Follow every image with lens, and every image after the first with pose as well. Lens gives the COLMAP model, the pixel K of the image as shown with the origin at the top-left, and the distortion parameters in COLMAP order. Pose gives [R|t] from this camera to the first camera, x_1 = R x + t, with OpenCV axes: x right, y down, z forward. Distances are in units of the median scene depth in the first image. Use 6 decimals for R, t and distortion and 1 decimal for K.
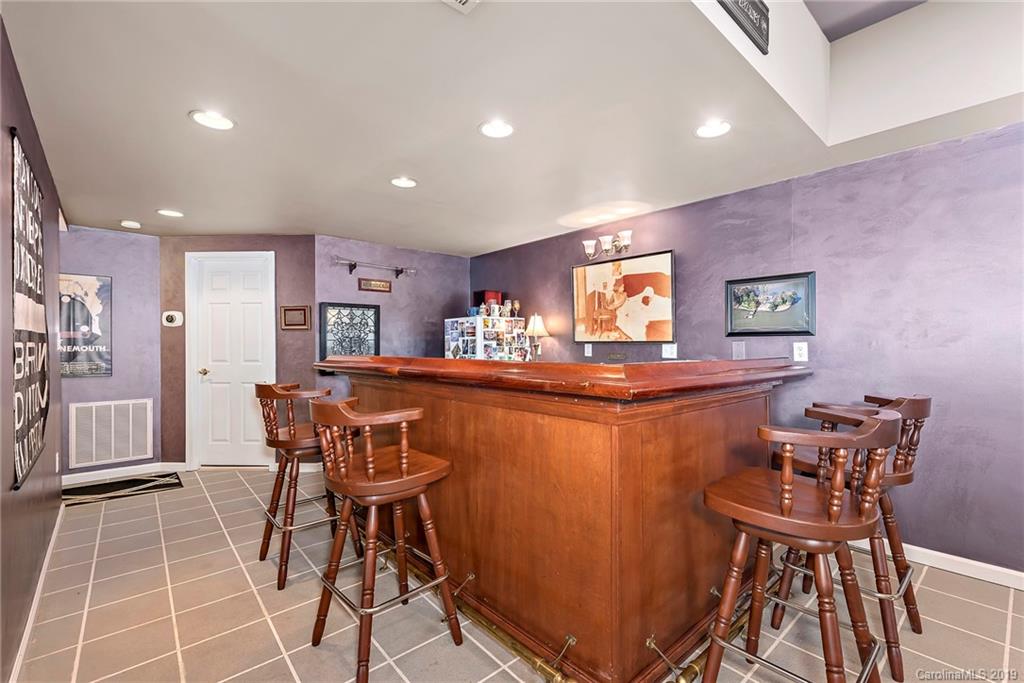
lens RADIAL K [[467.5, 0, 512.5], [0, 467.5, 345.1], [0, 0, 1]] dist [0.002063, 0.000184]
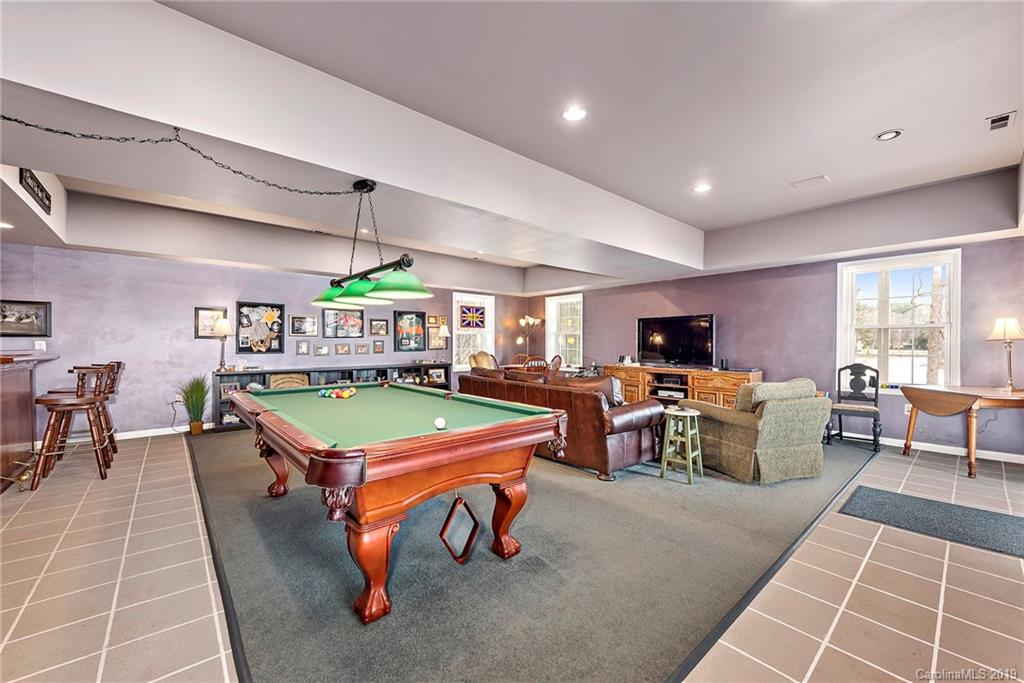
lens RADIAL K [[404.6, 0, 512.6], [0, 404.6, 343.7], [0, 0, 1]] dist [0.002602, -0.000164]
pose [[0.034945, -0.001559, 0.999388, -0.654562], [-0.006200, 0.999979, 0.001777, -0.007317], [-0.999370, -0.006259, 0.034934, -0.640382]]
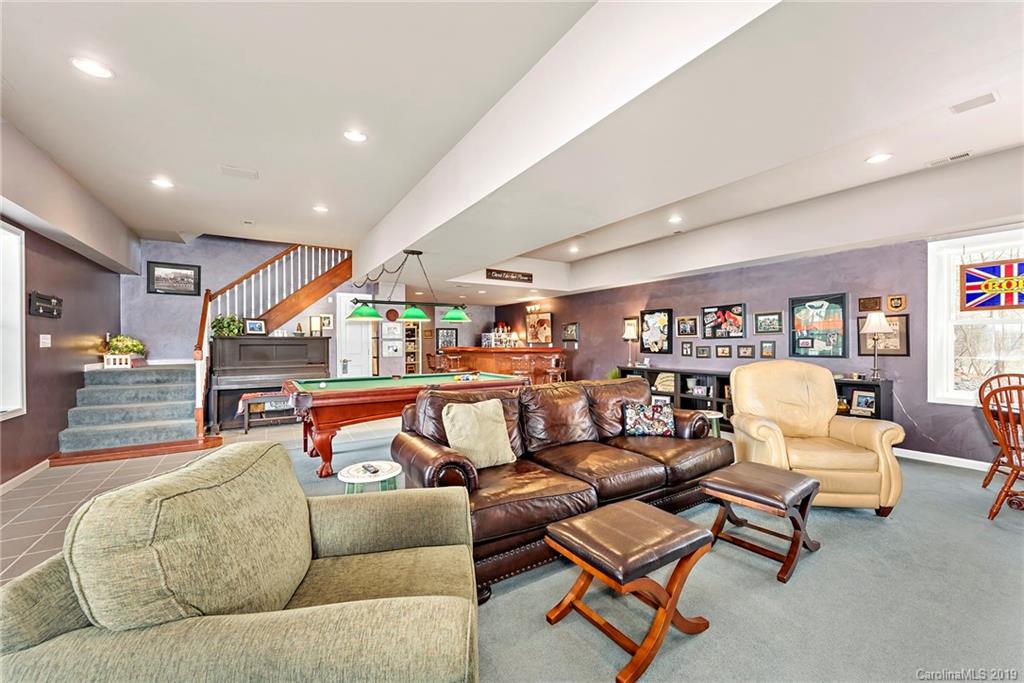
lens RADIAL K [[404.6, 0, 511.3], [0, 404.6, 342.8], [0, 0, 1]] dist [0.002602, -0.000164]
pose [[0.983406, 0.003971, -0.181373, 0.526462], [-0.004129, 0.999991, -0.000494, -0.004449], [0.181369, 0.001235, 0.983414, -1.465194]]
